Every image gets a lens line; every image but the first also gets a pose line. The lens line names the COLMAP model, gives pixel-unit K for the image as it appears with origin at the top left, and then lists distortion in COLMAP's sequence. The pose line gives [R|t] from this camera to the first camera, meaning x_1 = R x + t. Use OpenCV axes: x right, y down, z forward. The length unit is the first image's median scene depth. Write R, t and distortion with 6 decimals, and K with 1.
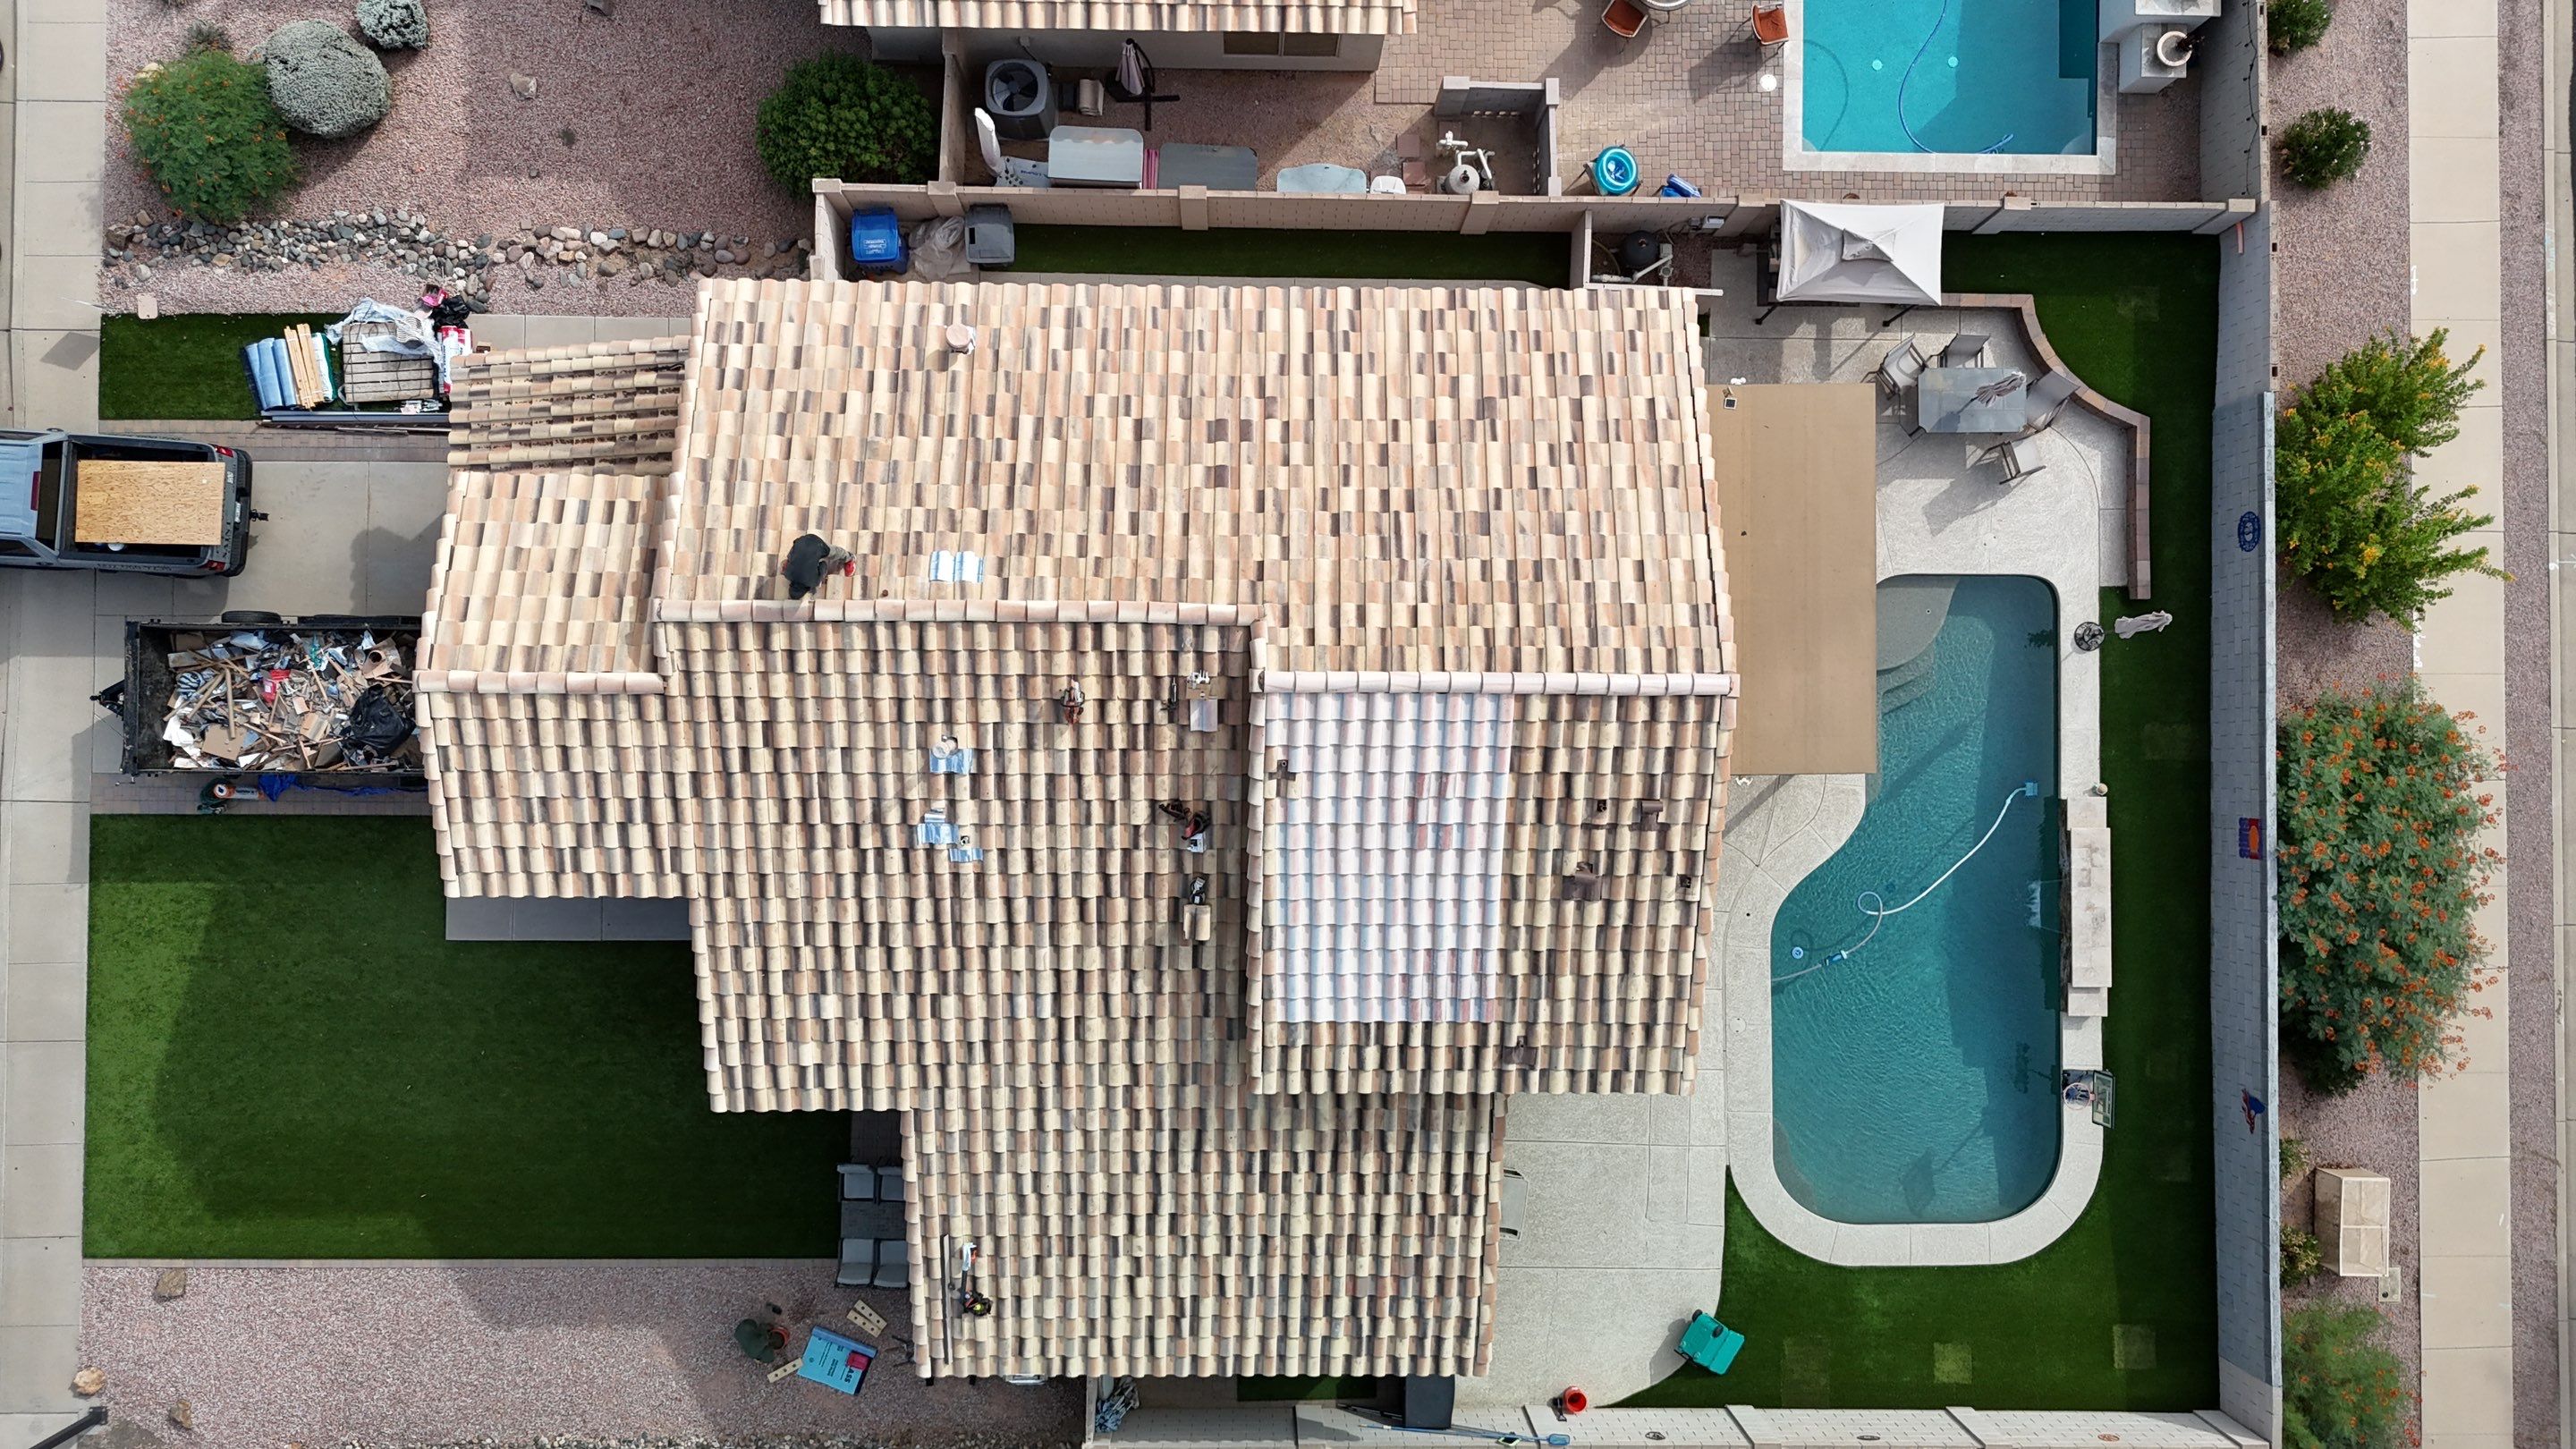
lens RADIAL K [[1881.5, 0, 1288.0], [0, 1881.5, 724.5], [0, 0, 1]] dist [0.068986, -0.072524]
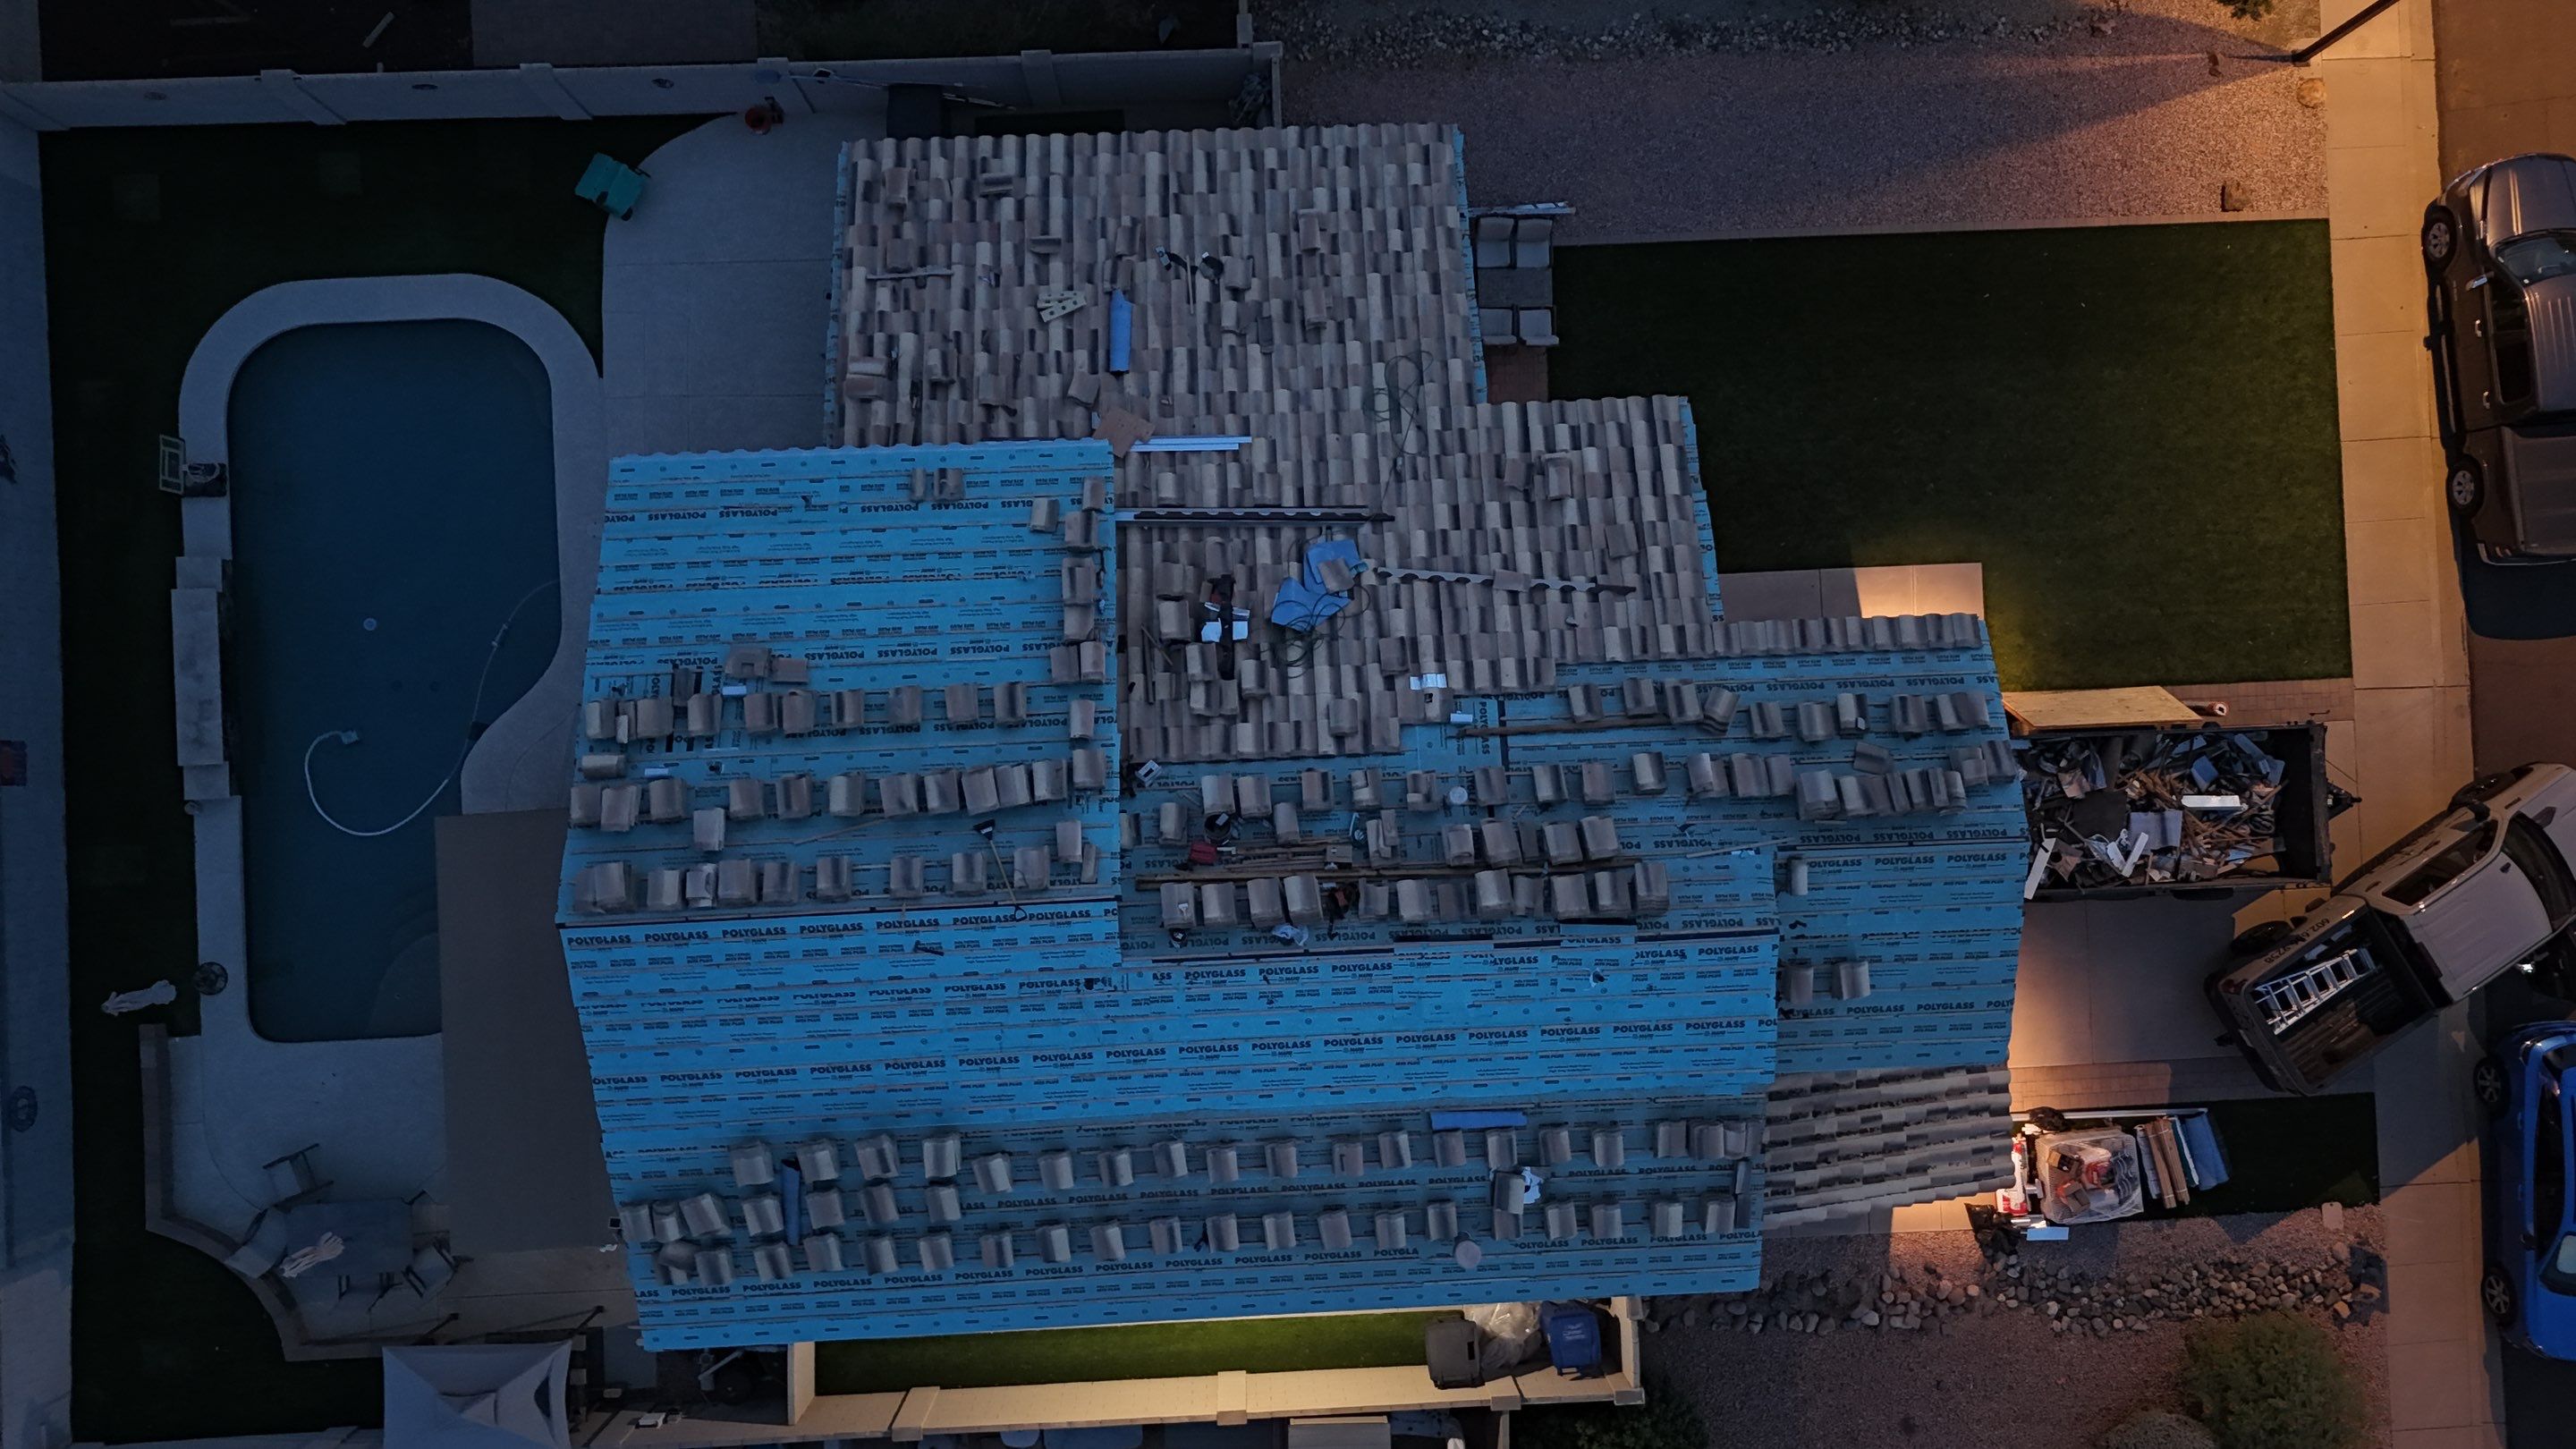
lens RADIAL K [[1881.5, 0, 1288.0], [0, 1881.5, 724.5], [0, 0, 1]] dist [0.068986, -0.072524]
pose [[-0.997307, 0.047857, -0.055565, -0.048722], [-0.050044, -0.997999, 0.038649, 0.016044], [-0.053605, 0.041325, 0.997707, 0.090116]]
